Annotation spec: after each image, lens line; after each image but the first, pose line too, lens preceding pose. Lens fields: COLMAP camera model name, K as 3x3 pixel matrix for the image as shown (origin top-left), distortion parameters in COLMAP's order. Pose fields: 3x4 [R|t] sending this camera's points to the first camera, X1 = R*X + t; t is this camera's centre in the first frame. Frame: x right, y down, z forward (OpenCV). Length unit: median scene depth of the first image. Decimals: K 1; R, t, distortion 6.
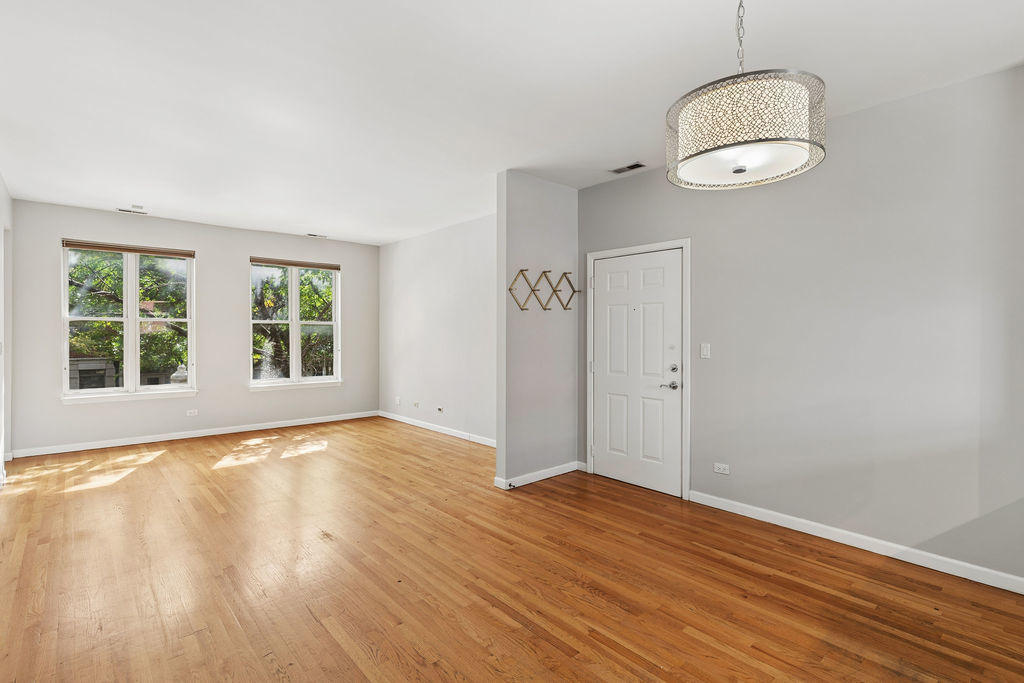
lens RADIAL K [[493.3, 0, 521.7], [0, 493.3, 338.8], [0, 0, 1]] dist [0.003350, 0.000559]
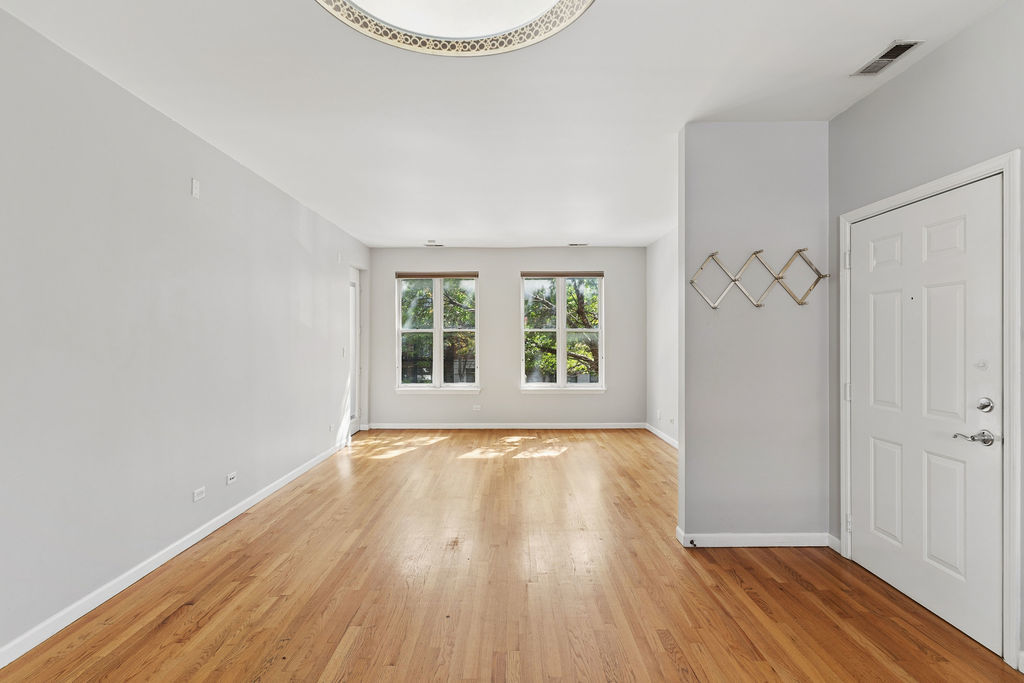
lens RADIAL K [[493.3, 0, 513.0], [0, 493.3, 344.6], [0, 0, 1]] dist [0.003350, 0.000559]
pose [[0.740411, 0.002113, -0.672151, 0.250105], [-0.003718, 0.999993, -0.000953, -0.002327], [0.672145, 0.003205, 0.740413, 0.232401]]
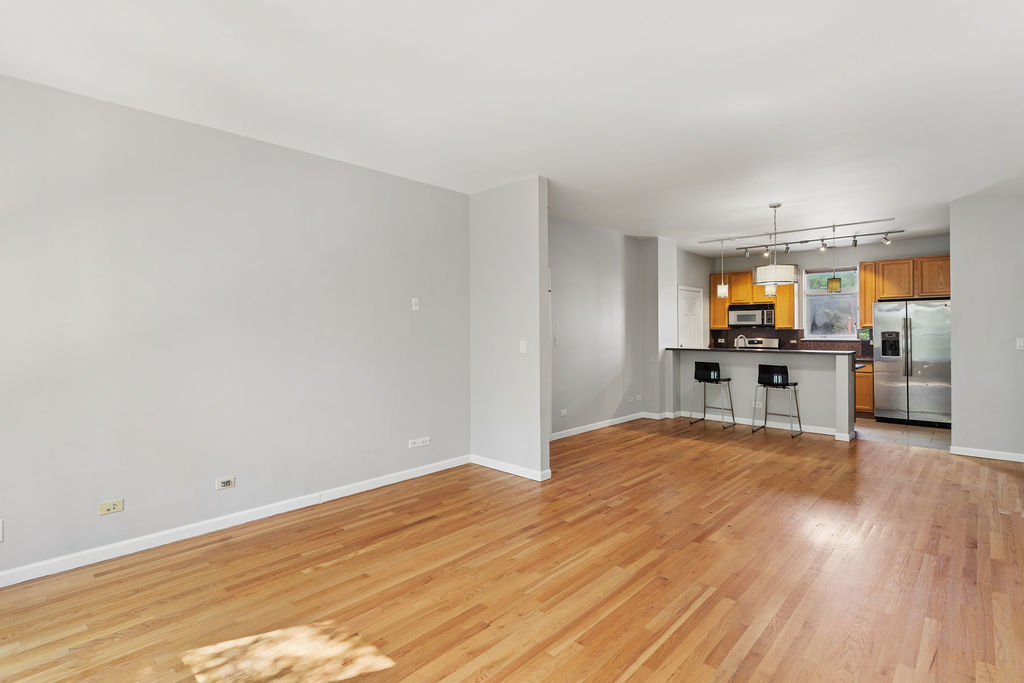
lens RADIAL K [[493.3, 0, 505.5], [0, 493.3, 328.0], [0, 0, 1]] dist [0.003350, 0.000559]
pose [[-0.065320, -0.000715, 0.997864, -0.961617], [0.019758, 0.999803, 0.002010, -0.018414], [-0.997669, 0.019847, -0.065293, 1.027143]]
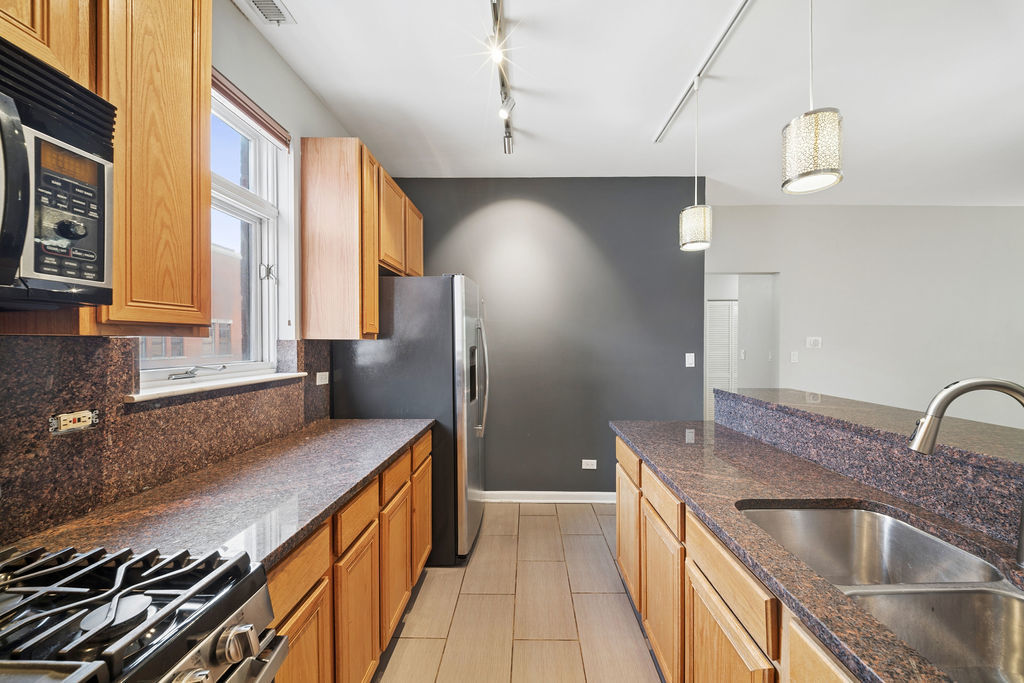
lens RADIAL K [[361.6, 0, 517.7], [0, 361.6, 343.3], [0, 0, 1]] dist [0.006838, -0.000702]
pose [[-0.693171, -0.006192, -0.720747, 0.837480], [-0.017064, 0.999824, 0.007821, 0.009934], [0.720571, 0.017720, -0.693154, 0.122310]]
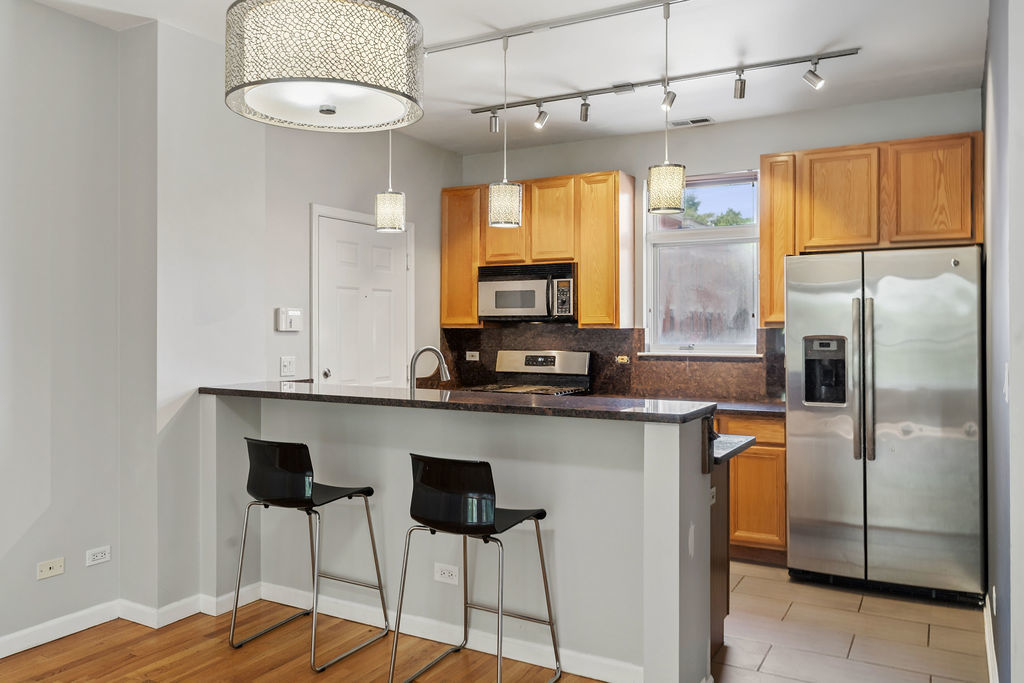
lens RADIAL K [[791.7, 0, 490.4], [0, 791.7, 325.3], [0, 0, 1]] dist [-0.002016, 0.010366]
pose [[-0.300796, -0.001888, 0.953687, -0.242027], [0.014814, 0.999868, 0.006652, -0.003480], [-0.953573, 0.016128, -0.300729, 0.359370]]
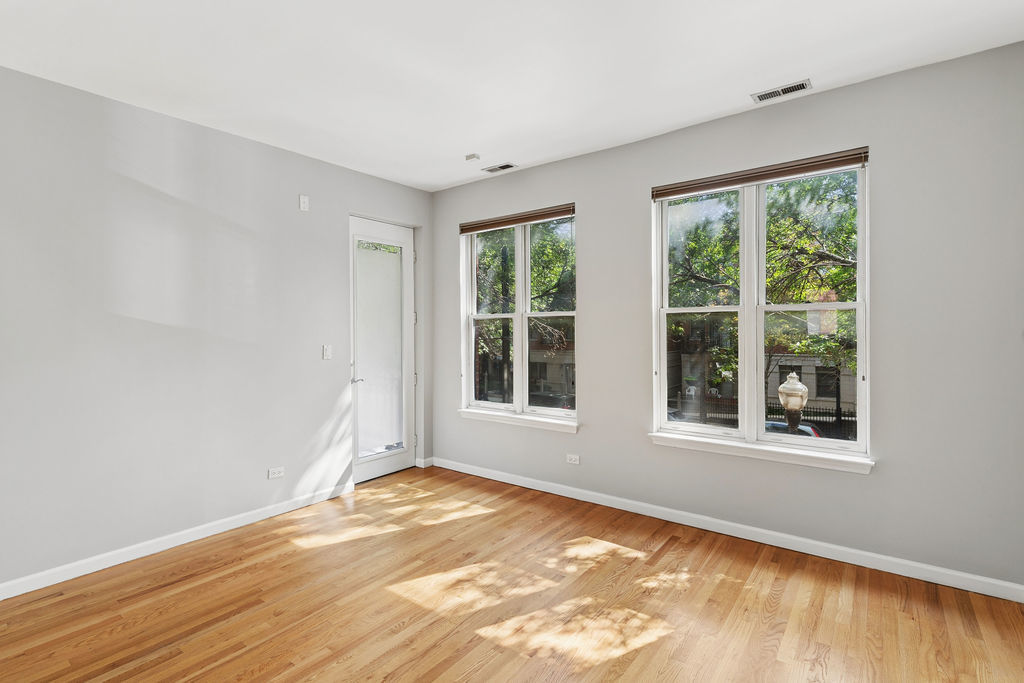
lens RADIAL K [[493.3, 0, 513.3], [0, 493.3, 336.4], [0, 0, 1]] dist [0.003350, 0.000559]
pose [[0.159857, 0.014553, -0.987033, -0.071863], [0.001621, 0.999886, 0.015005, -0.022429], [0.987139, -0.003999, 0.159815, 1.059768]]
